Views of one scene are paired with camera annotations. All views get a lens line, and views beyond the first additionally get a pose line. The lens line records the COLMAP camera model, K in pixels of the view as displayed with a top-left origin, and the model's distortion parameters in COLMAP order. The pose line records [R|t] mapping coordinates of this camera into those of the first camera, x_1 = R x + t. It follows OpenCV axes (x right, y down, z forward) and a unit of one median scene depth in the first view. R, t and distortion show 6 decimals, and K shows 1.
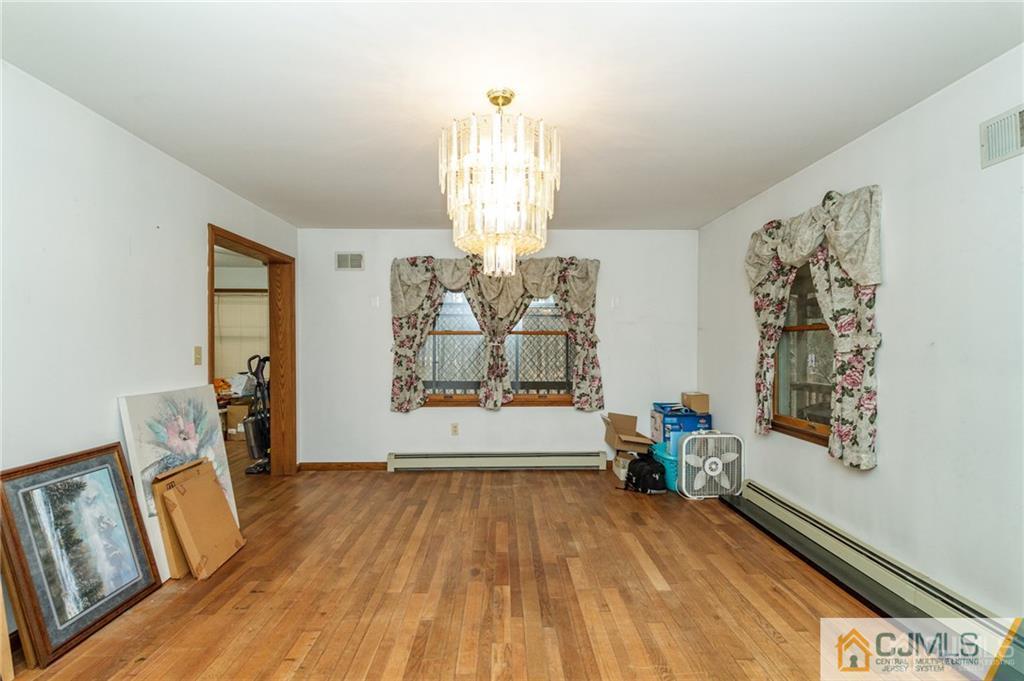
lens RADIAL K [[465.0, 0, 511.3], [0, 465.0, 348.8], [0, 0, 1]] dist [0.003503, -0.000725]
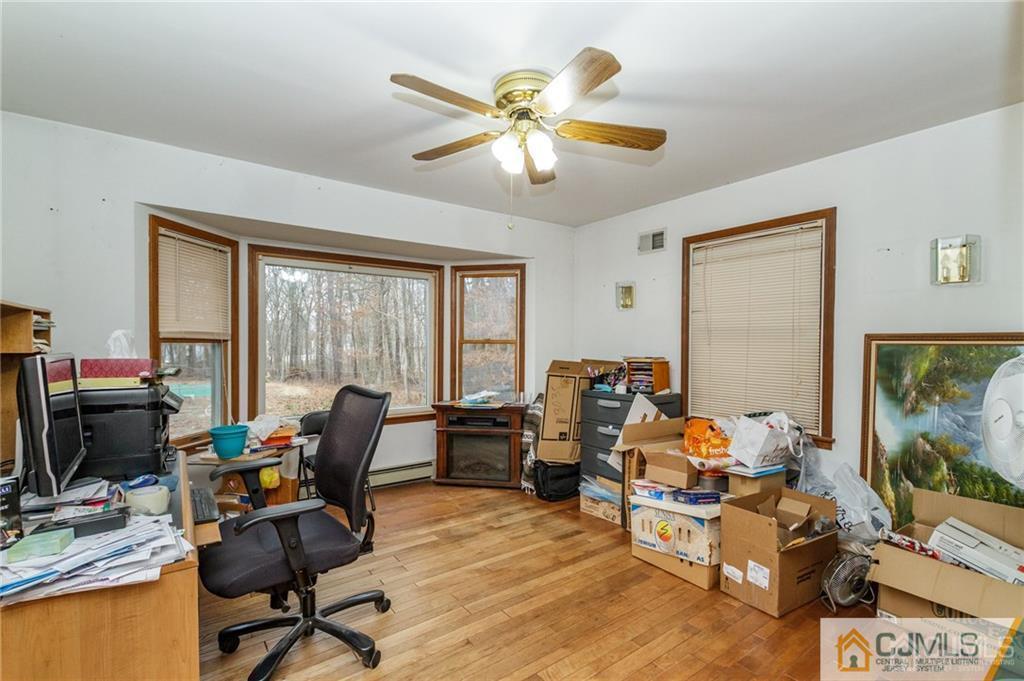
lens RADIAL K [[465.0, 0, 511.3], [0, 465.0, 348.8], [0, 0, 1]] dist [0.003503, -0.000725]
pose [[0.583806, 0.016694, -0.811721, -0.379029], [-0.023660, 0.999714, 0.003544, -0.002123], [0.811548, 0.017136, 0.584034, 0.595629]]
